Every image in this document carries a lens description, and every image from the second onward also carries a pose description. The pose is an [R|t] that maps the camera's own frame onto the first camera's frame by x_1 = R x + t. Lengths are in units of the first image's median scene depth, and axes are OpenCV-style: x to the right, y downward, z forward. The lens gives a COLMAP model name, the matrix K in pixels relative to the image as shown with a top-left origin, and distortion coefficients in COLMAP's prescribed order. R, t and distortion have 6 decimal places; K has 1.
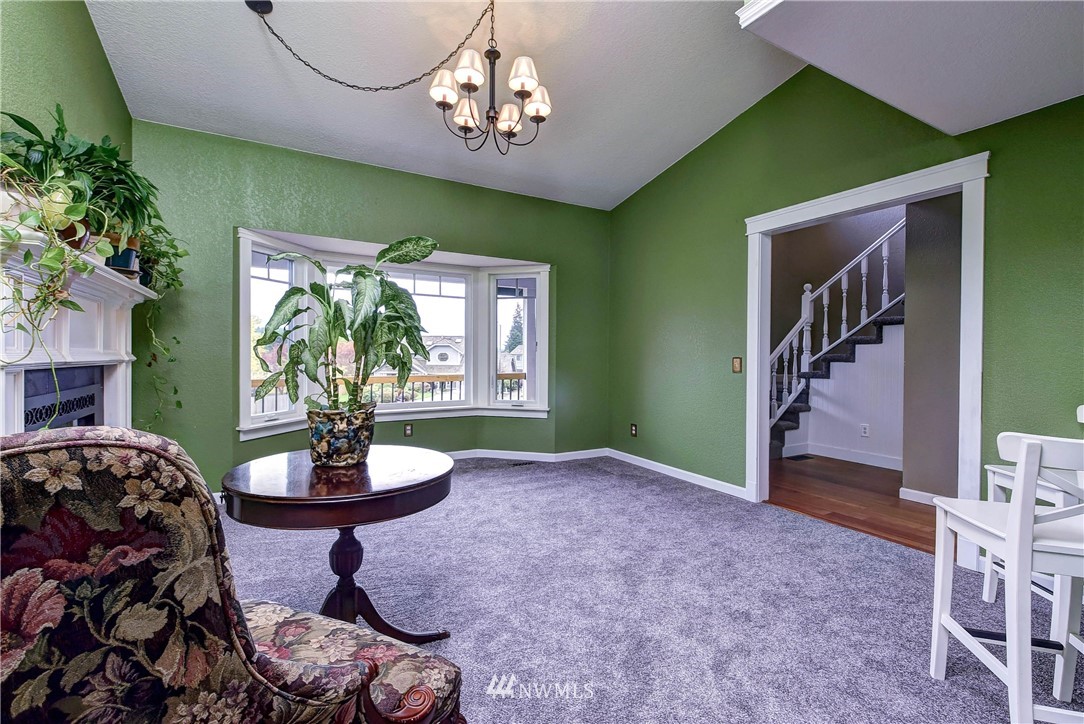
lens RADIAL K [[478.1, 0, 538.5], [0, 478.1, 366.5], [0, 0, 1]] dist [0.013944, -0.003012]
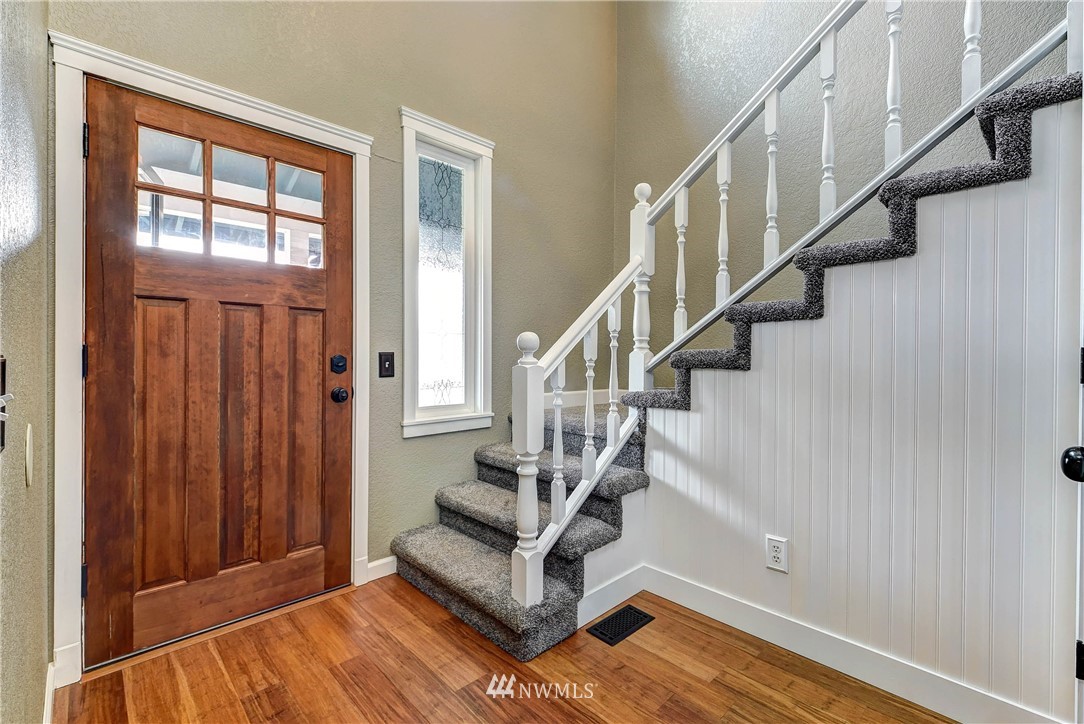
lens RADIAL K [[478.1, 0, 544.2], [0, 478.1, 359.1], [0, 0, 1]] dist [0.013944, -0.003012]
pose [[0.965857, 0.004264, 0.259039, 0.377483], [-0.000687, 0.999903, -0.013901, -0.011596], [-0.259073, 0.013248, 0.965767, 0.632529]]
